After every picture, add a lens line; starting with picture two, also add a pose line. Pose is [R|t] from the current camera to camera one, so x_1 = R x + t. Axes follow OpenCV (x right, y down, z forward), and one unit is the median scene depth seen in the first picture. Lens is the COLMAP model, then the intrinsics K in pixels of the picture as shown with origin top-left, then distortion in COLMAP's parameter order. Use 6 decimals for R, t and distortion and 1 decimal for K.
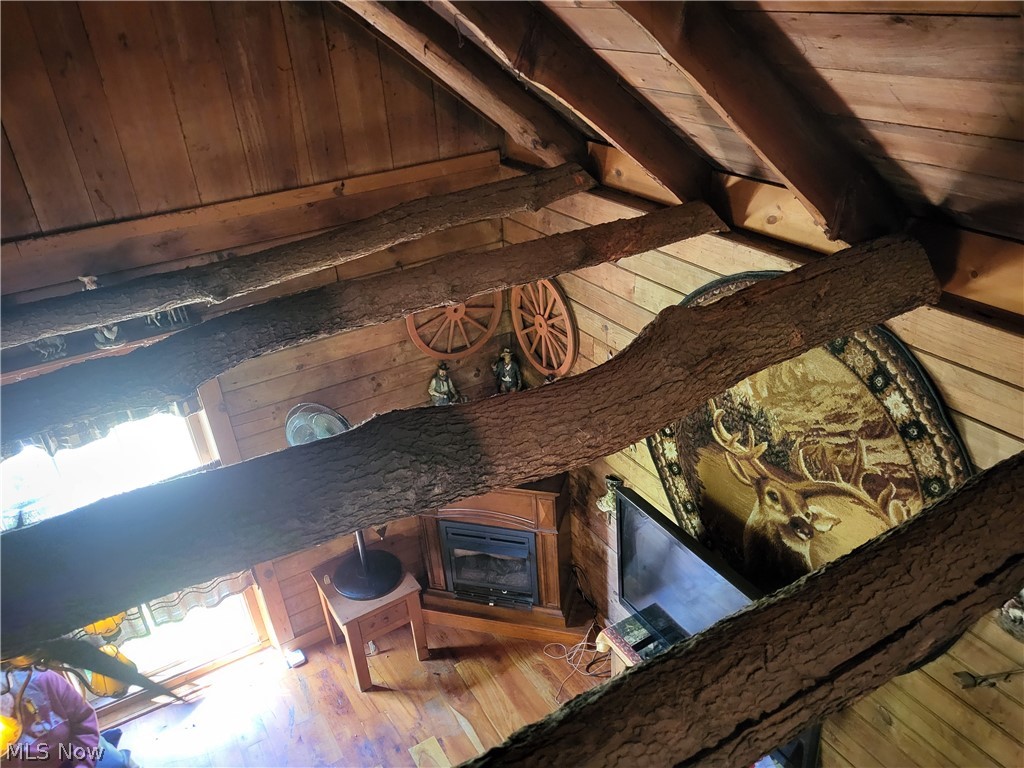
lens RADIAL K [[769.9, 0, 512.0], [0, 769.9, 384.0], [0, 0, 1]] dist [0.022869, -0.003890]
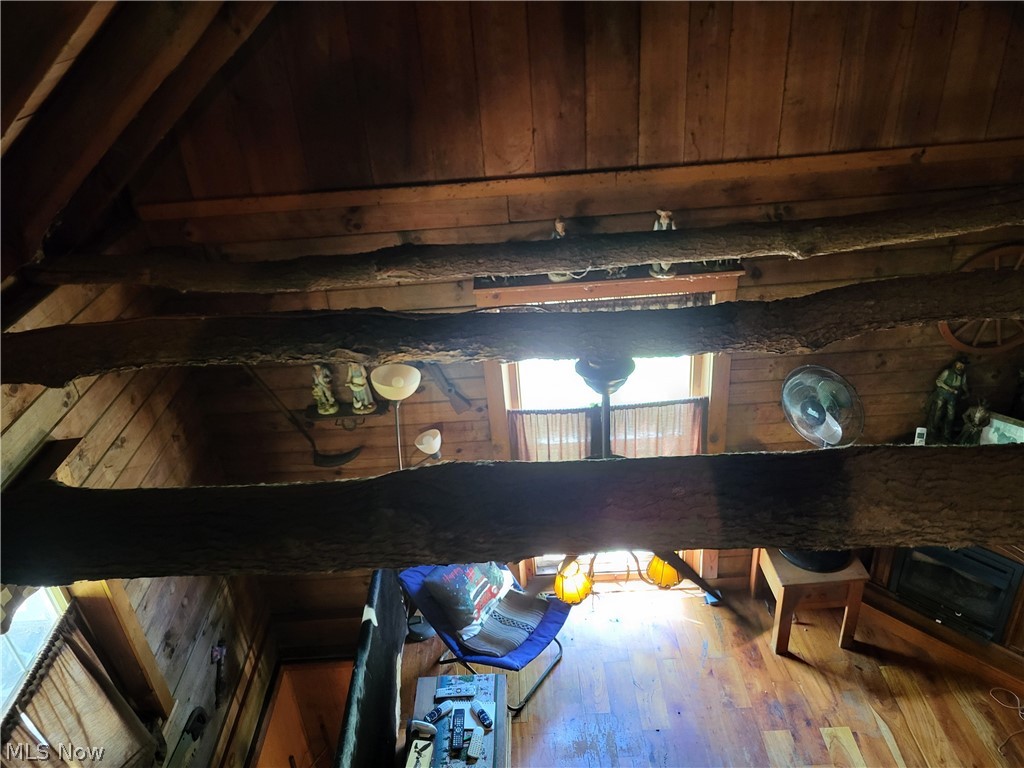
lens RADIAL K [[781.4, 0, 507.4], [0, 781.4, 372.3], [0, 0, 1]] dist [0.010959, -0.005132]
pose [[0.868535, 0.244124, -0.431336, -0.181794], [-0.219009, 0.969744, 0.107853, 0.011926], [0.444615, 0.000792, 0.895721, -0.085297]]
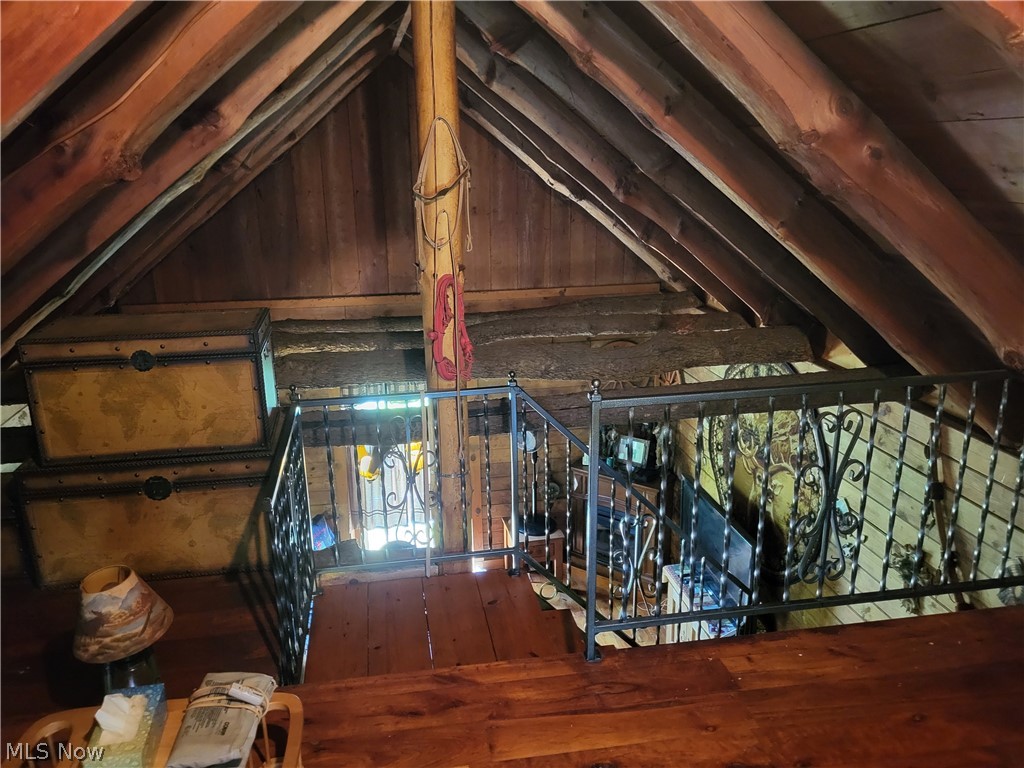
lens RADIAL K [[781.4, 0, 507.4], [0, 781.4, 372.3], [0, 0, 1]] dist [0.010959, -0.005132]
pose [[0.937913, 0.144792, -0.315204, 0.264871], [-0.206187, 0.963464, -0.170950, 0.273592], [0.278936, 0.225328, 0.933500, -0.719787]]
